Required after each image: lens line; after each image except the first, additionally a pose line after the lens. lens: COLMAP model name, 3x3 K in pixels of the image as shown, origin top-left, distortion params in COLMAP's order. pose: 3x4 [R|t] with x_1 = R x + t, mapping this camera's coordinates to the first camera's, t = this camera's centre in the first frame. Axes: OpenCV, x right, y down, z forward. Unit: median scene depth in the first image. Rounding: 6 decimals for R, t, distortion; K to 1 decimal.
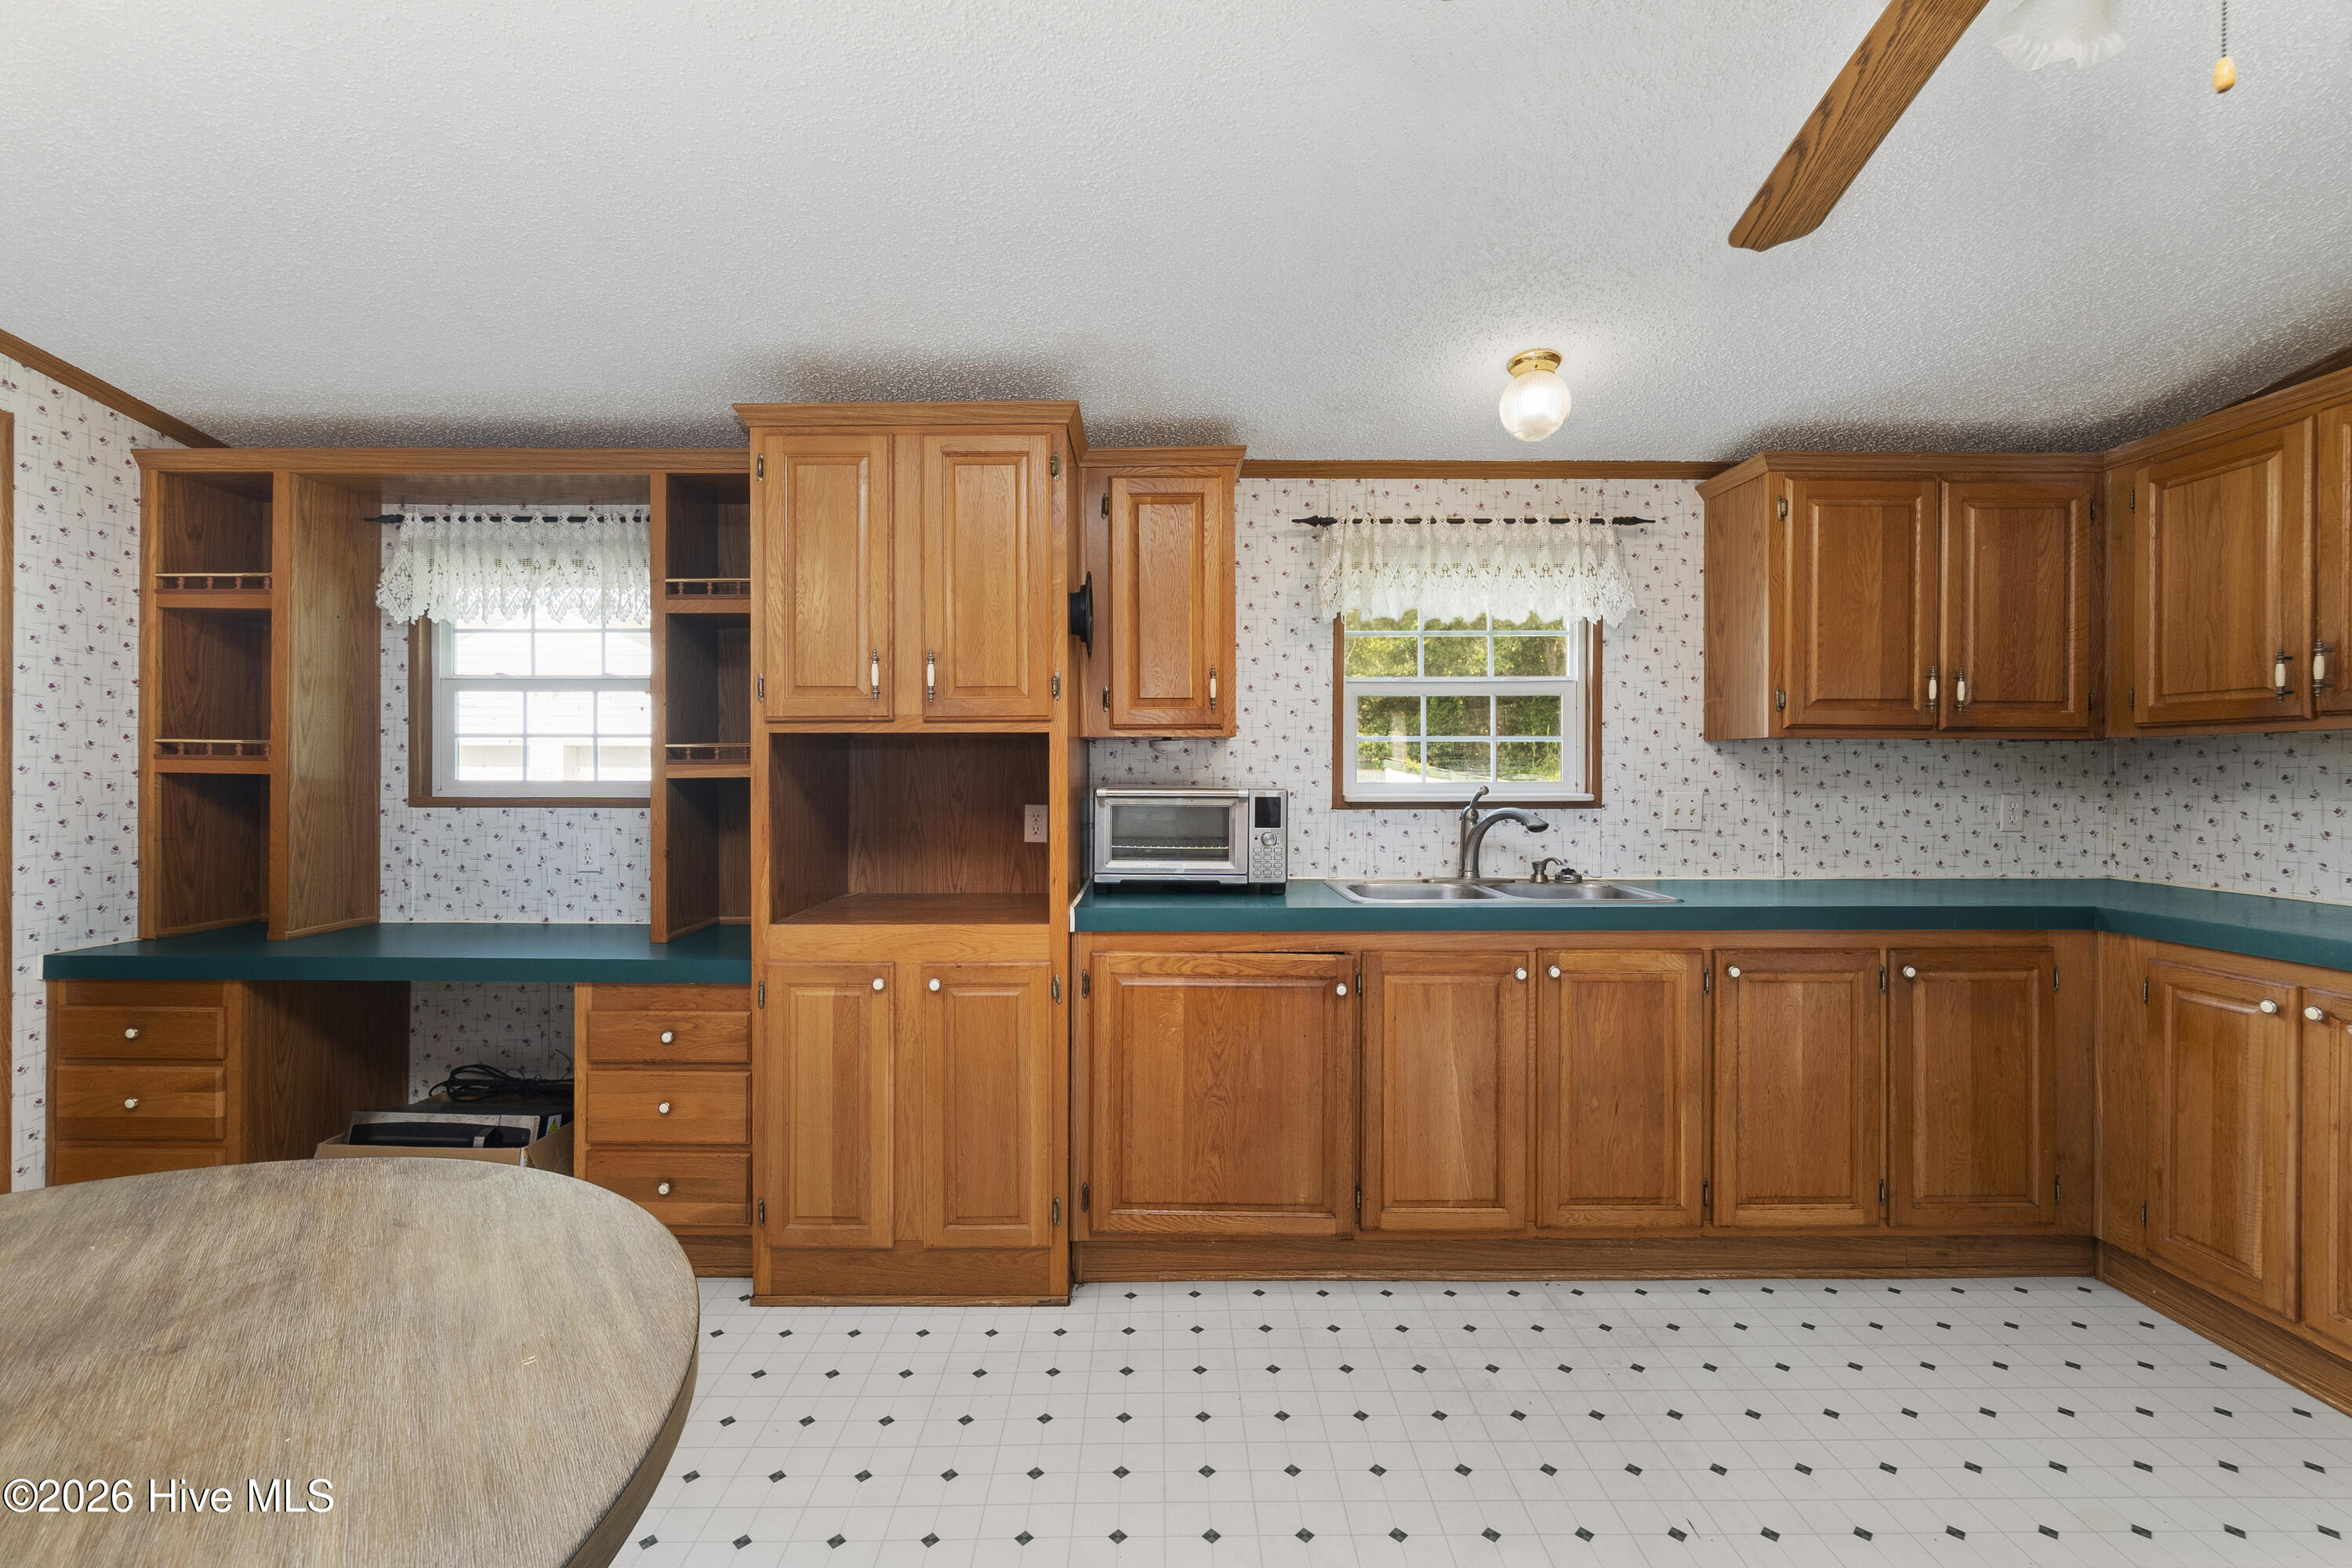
lens RADIAL K [[1016.8, 0, 1164.4], [0, 1016.8, 771.5], [0, 0, 1]] dist [-0.006455, -0.000226]
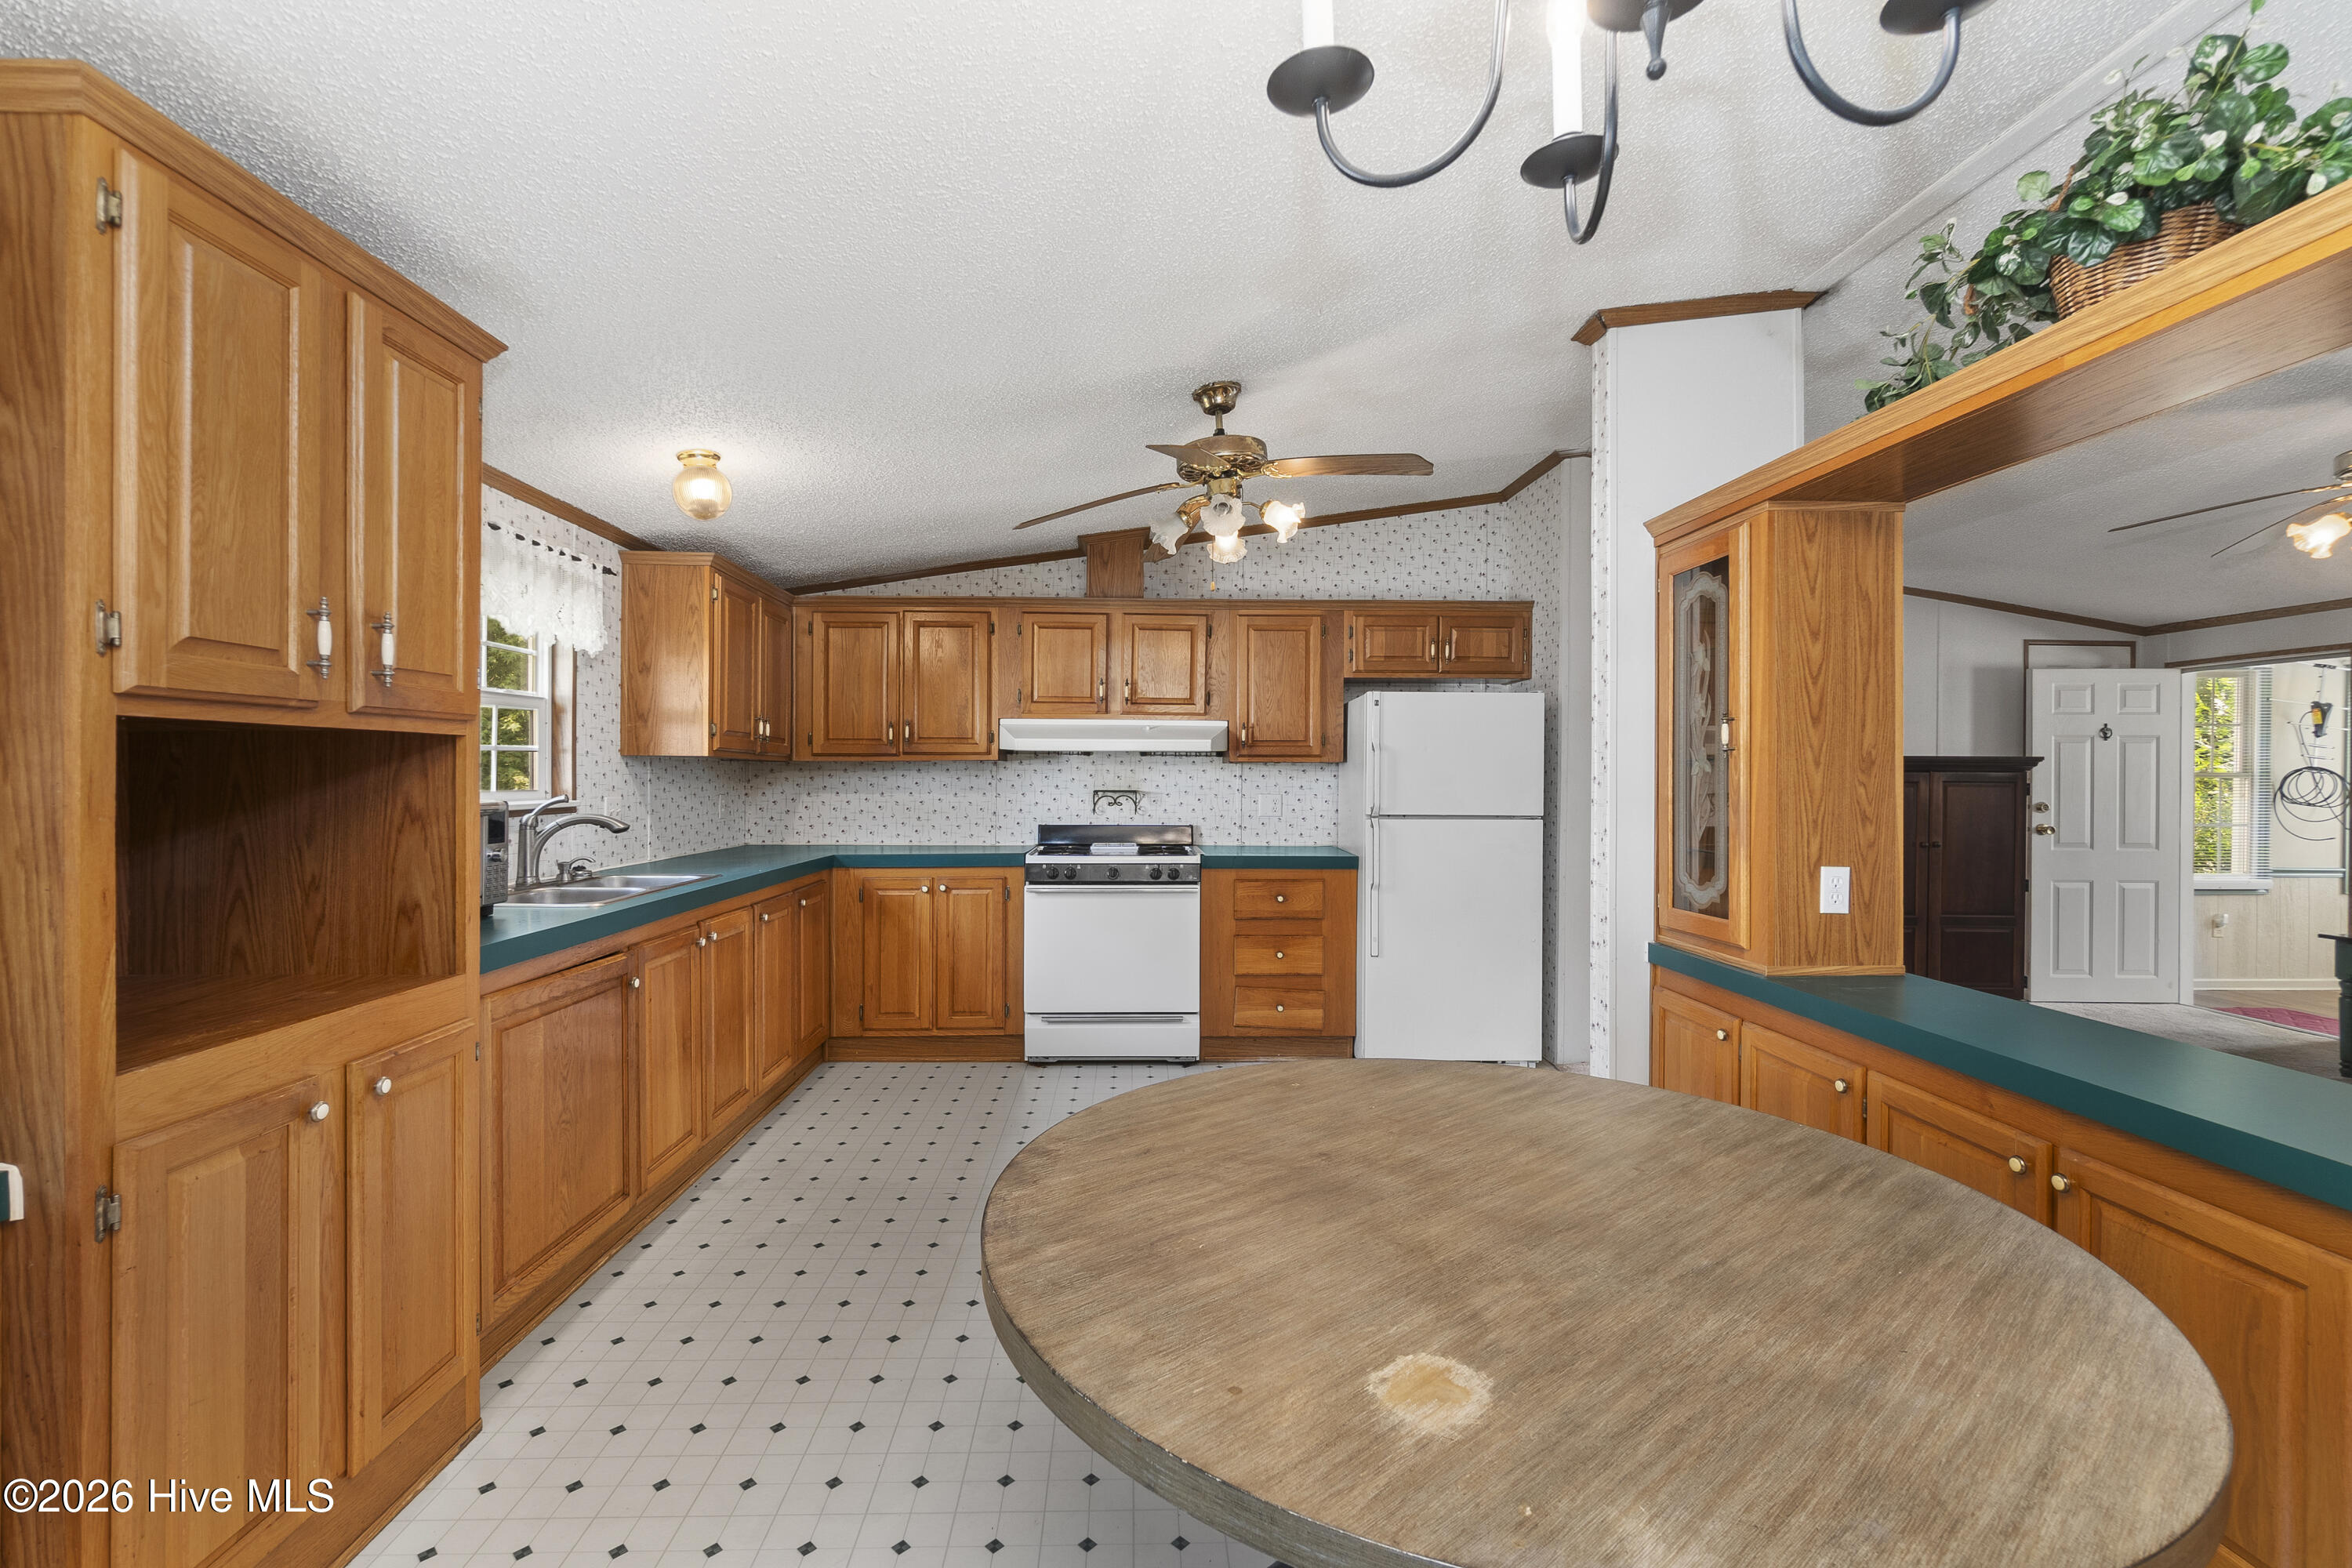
lens RADIAL K [[1013.8, 0, 1159.9], [0, 1013.8, 779.0], [0, 0, 1]] dist [-0.009353, 0.000103]
pose [[-0.024598, -0.001664, 0.999696, -0.898876], [-0.003317, 0.999993, 0.001583, -0.007237], [-0.999692, -0.003277, -0.024603, 0.454027]]
